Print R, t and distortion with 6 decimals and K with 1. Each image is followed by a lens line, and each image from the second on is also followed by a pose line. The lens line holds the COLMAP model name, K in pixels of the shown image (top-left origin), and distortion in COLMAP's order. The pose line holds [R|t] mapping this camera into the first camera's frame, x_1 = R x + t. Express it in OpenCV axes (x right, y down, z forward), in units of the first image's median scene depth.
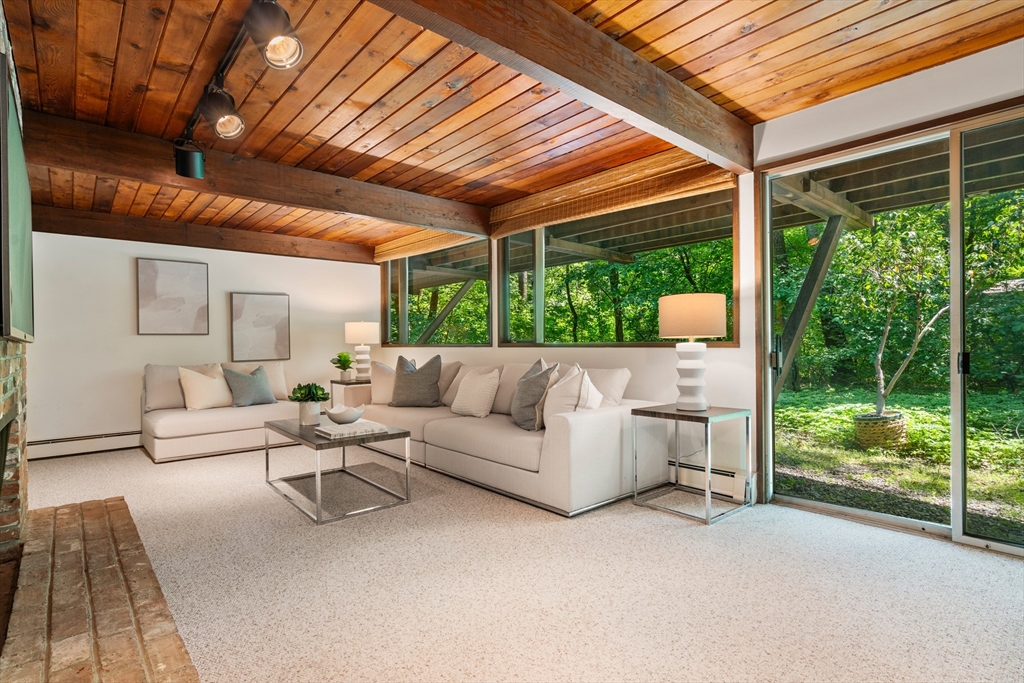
lens RADIAL K [[504.3, 0, 511.6], [0, 504.3, 342.6], [0, 0, 1]] dist [-0.000628, -0.000053]
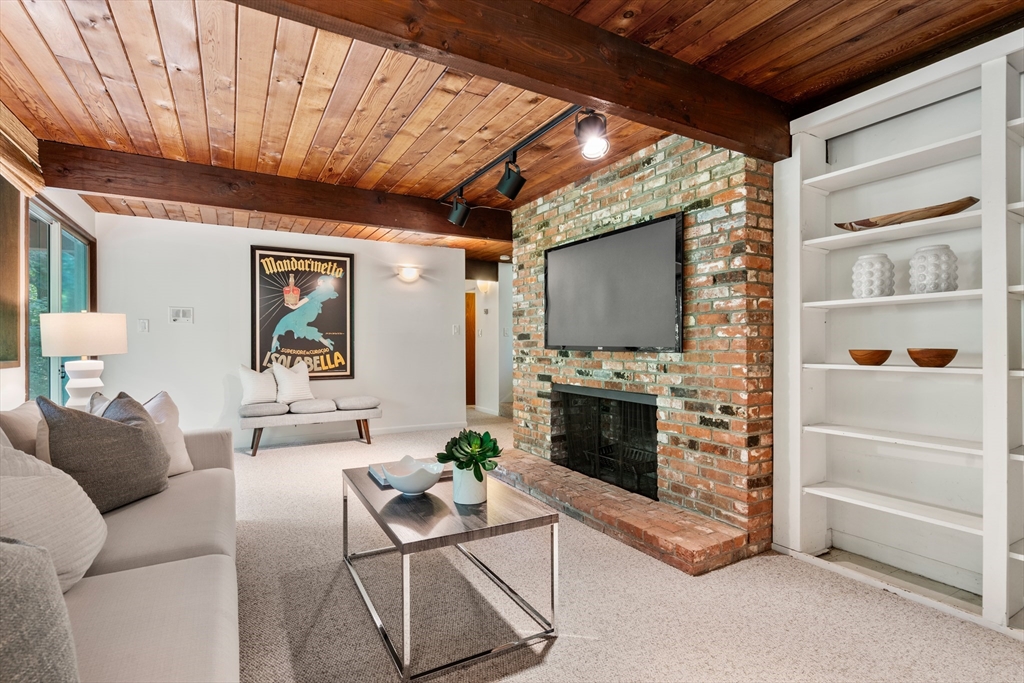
lens RADIAL K [[504.3, 0, 512.7], [0, 504.3, 343.7], [0, 0, 1]] dist [-0.000628, -0.000053]
pose [[-0.978130, 0.013947, 0.207527, -0.761511], [0.014089, 0.999900, -0.000796, -0.022515], [-0.207517, 0.002145, -0.978229, 2.076235]]
